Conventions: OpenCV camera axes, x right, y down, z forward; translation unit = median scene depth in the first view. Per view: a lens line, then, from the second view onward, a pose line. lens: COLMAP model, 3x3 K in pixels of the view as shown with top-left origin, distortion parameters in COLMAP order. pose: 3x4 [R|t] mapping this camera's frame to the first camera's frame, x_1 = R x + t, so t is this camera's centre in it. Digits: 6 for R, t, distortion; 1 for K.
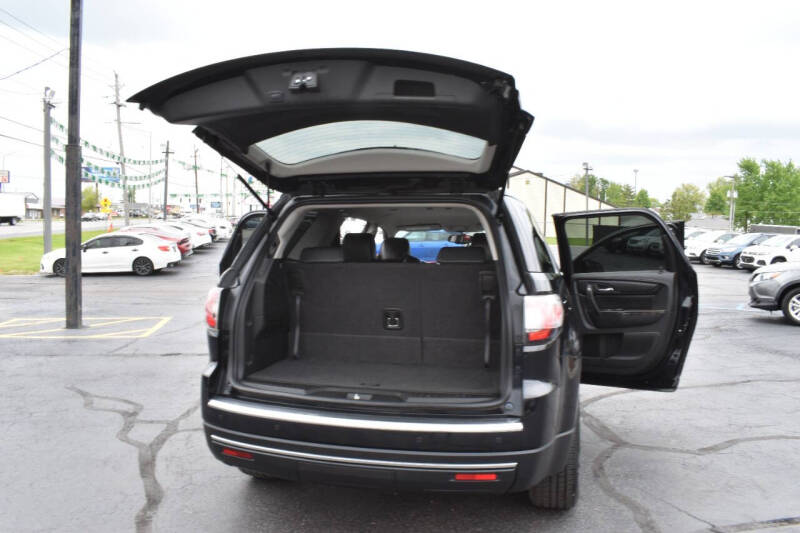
lens RADIAL K [[624.2, 0, 401.3], [0, 624.2, 269.8], [0, 0, 1]] dist [-0.095429, 0.015723]
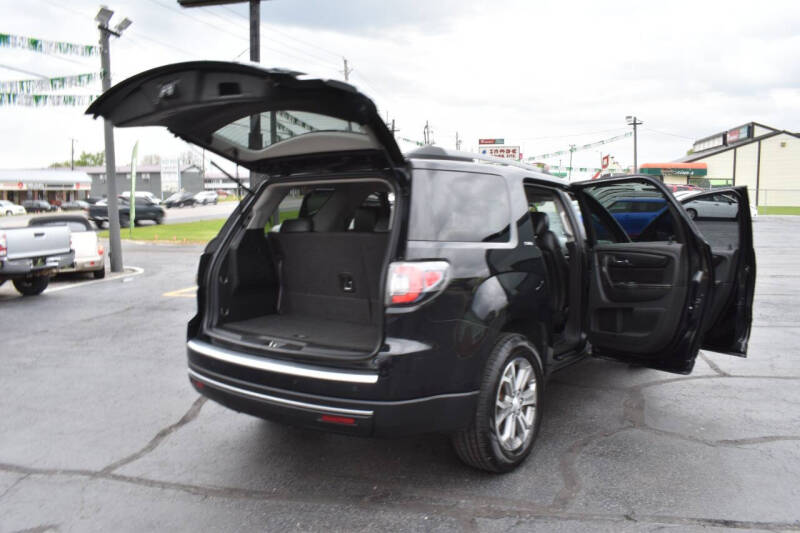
lens RADIAL K [[624.2, 0, 401.3], [0, 624.2, 269.8], [0, 0, 1]] dist [-0.095429, 0.015723]
pose [[0.924819, 0.022464, -0.379743, 0.160289], [-0.005275, 0.998916, 0.046246, 0.001279], [0.380370, -0.040766, 0.923936, -0.000796]]
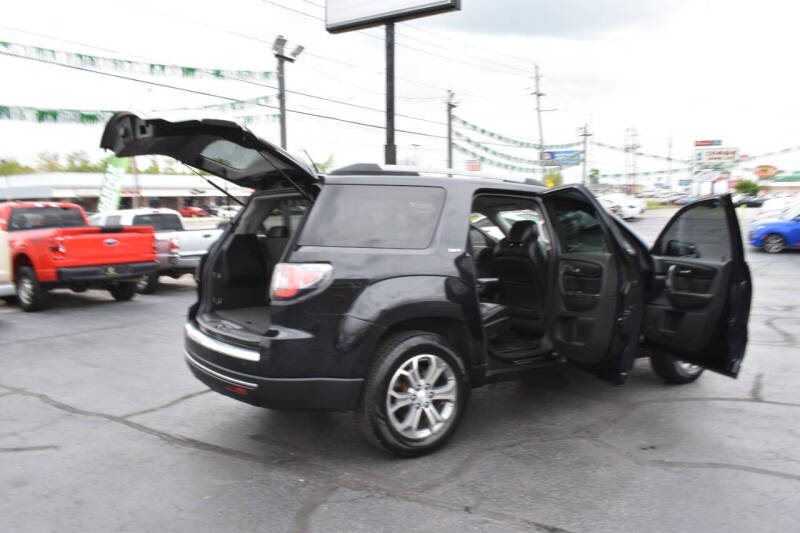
lens RADIAL K [[624.2, 0, 401.3], [0, 624.2, 269.8], [0, 0, 1]] dist [-0.095429, 0.015723]
pose [[0.744645, 0.044778, -0.665957, 0.324136], [-0.022455, 0.998863, 0.042054, -0.001205], [0.667083, -0.016361, 0.744804, 0.048961]]
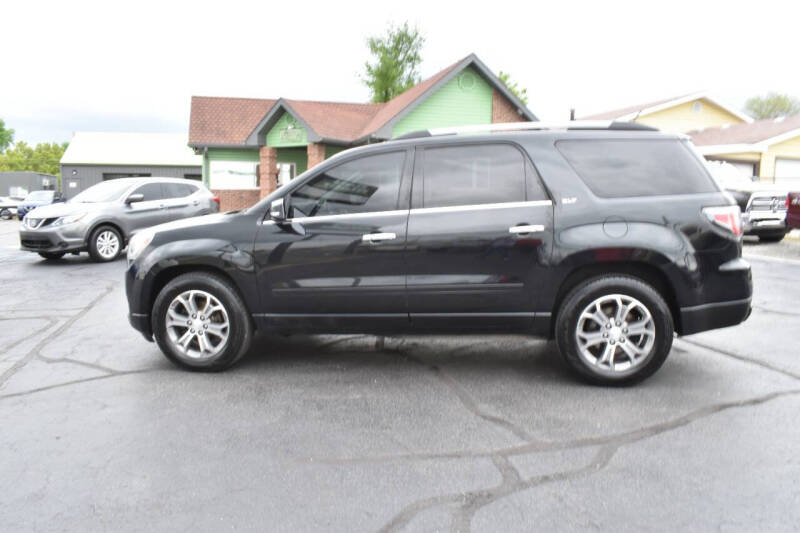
lens RADIAL K [[624.2, 0, 401.3], [0, 624.2, 269.8], [0, 0, 1]] dist [-0.095429, 0.015723]
pose [[-0.093741, -0.137408, 0.986069, -0.465702], [0.056373, 0.988108, 0.143052, -0.020217], [-0.993999, 0.068997, -0.084880, 0.542995]]
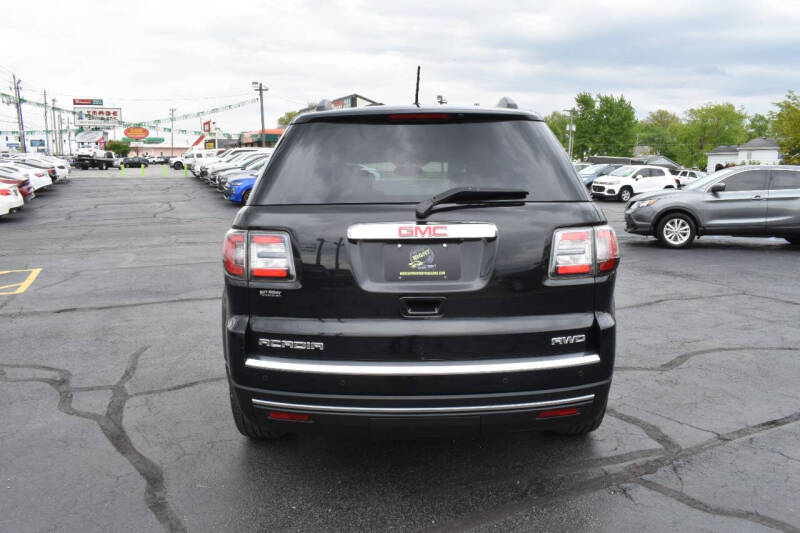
lens RADIAL K [[624.2, 0, 401.3], [0, 624.2, 269.8], [0, 0, 1]] dist [-0.095429, 0.015723]
pose [[0.969572, -0.051937, 0.239233, -0.085087], [0.026899, 0.993921, 0.106761, -0.000864], [-0.243324, -0.097077, 0.965075, 0.031958]]
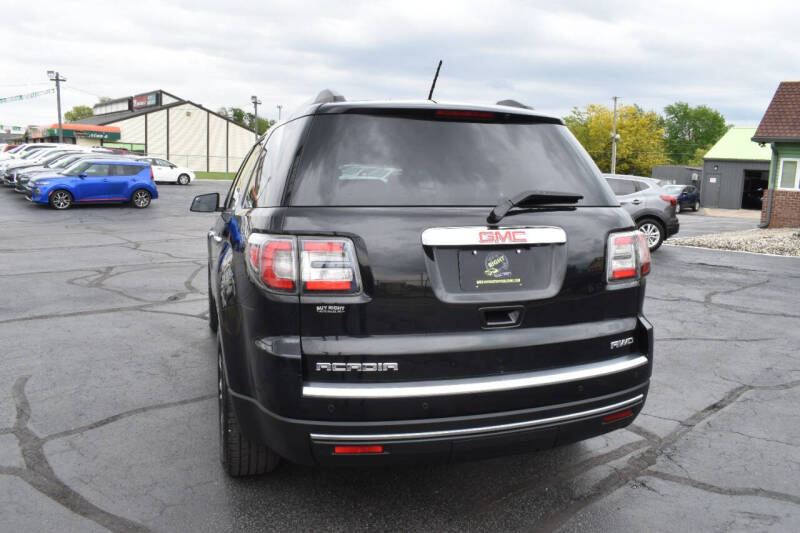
lens RADIAL K [[624.2, 0, 401.3], [0, 624.2, 269.8], [0, 0, 1]] dist [-0.095429, 0.015723]
pose [[0.847517, -0.069209, 0.526236, -0.166676], [0.014260, 0.994073, 0.107772, -0.002559], [-0.530577, -0.083835, 0.843481, 0.089899]]
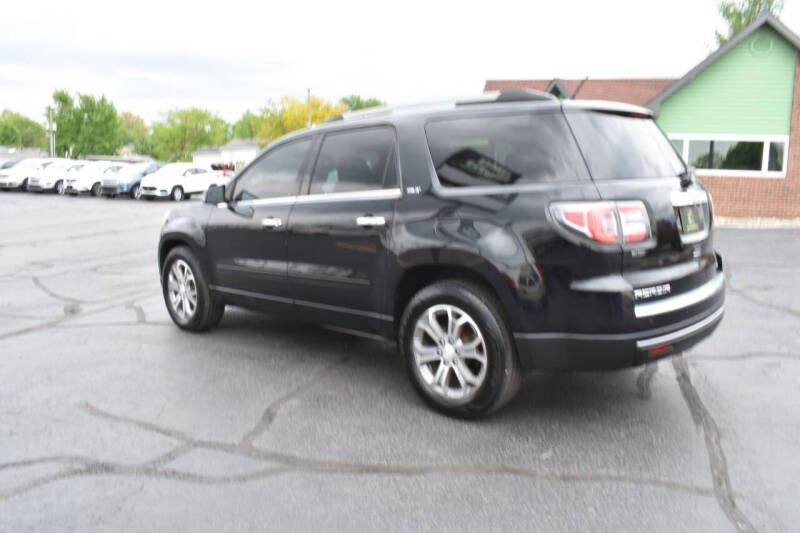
lens RADIAL K [[624.2, 0, 401.3], [0, 624.2, 269.8], [0, 0, 1]] dist [-0.095429, 0.015723]
pose [[0.472571, -0.149155, 0.868579, -0.384843], [0.054932, 0.988643, 0.139886, -0.005928], [-0.879579, -0.018394, 0.475397, 0.239104]]
